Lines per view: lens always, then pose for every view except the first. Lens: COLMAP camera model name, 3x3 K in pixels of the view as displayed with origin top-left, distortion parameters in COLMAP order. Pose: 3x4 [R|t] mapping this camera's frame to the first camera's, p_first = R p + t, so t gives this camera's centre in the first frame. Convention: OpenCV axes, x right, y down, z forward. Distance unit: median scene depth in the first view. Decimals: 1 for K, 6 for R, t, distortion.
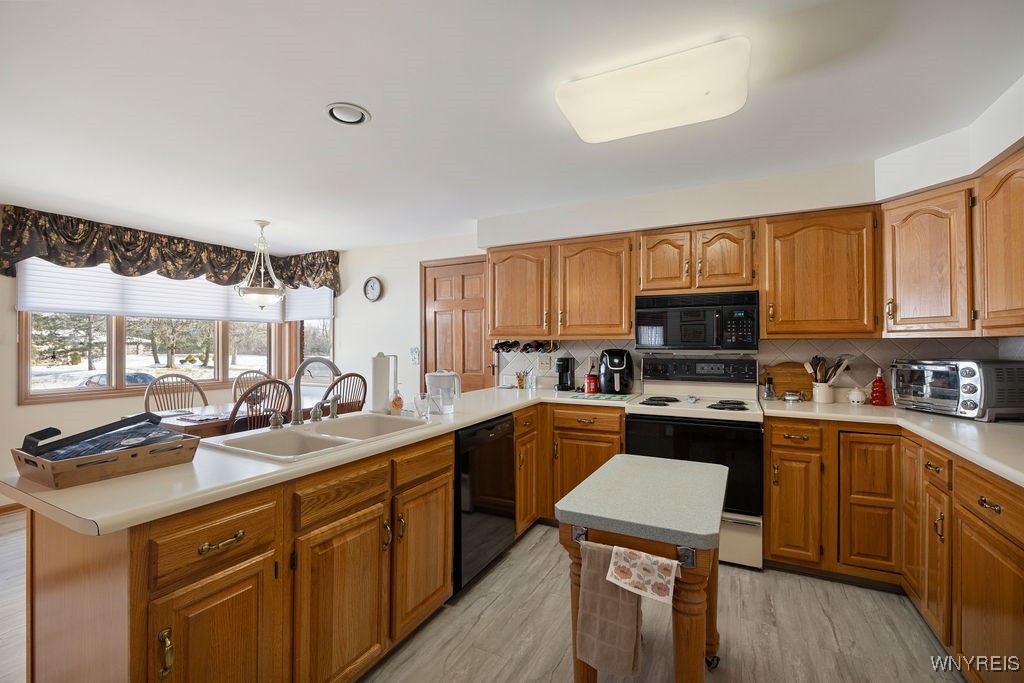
lens RADIAL K [[440.0, 0, 512.0], [0, 440.0, 341.5], [0, 0, 1]] dist [-0.000924, -0.002716]
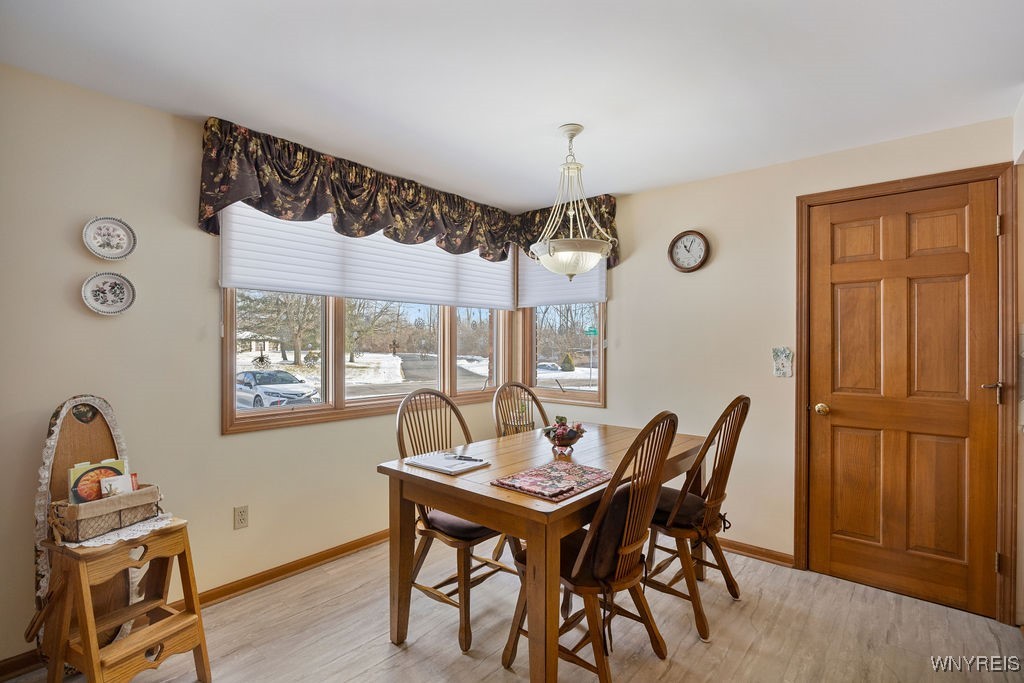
lens RADIAL K [[474.0, 0, 512.0], [0, 474.0, 341.5], [0, 0, 1]] dist [-0.014871, 0.000457]
pose [[0.976673, 0.002100, -0.214722, -0.464538], [-0.001043, 0.999987, 0.005035, 0.004006], [0.214730, -0.004694, 0.976662, 0.343163]]
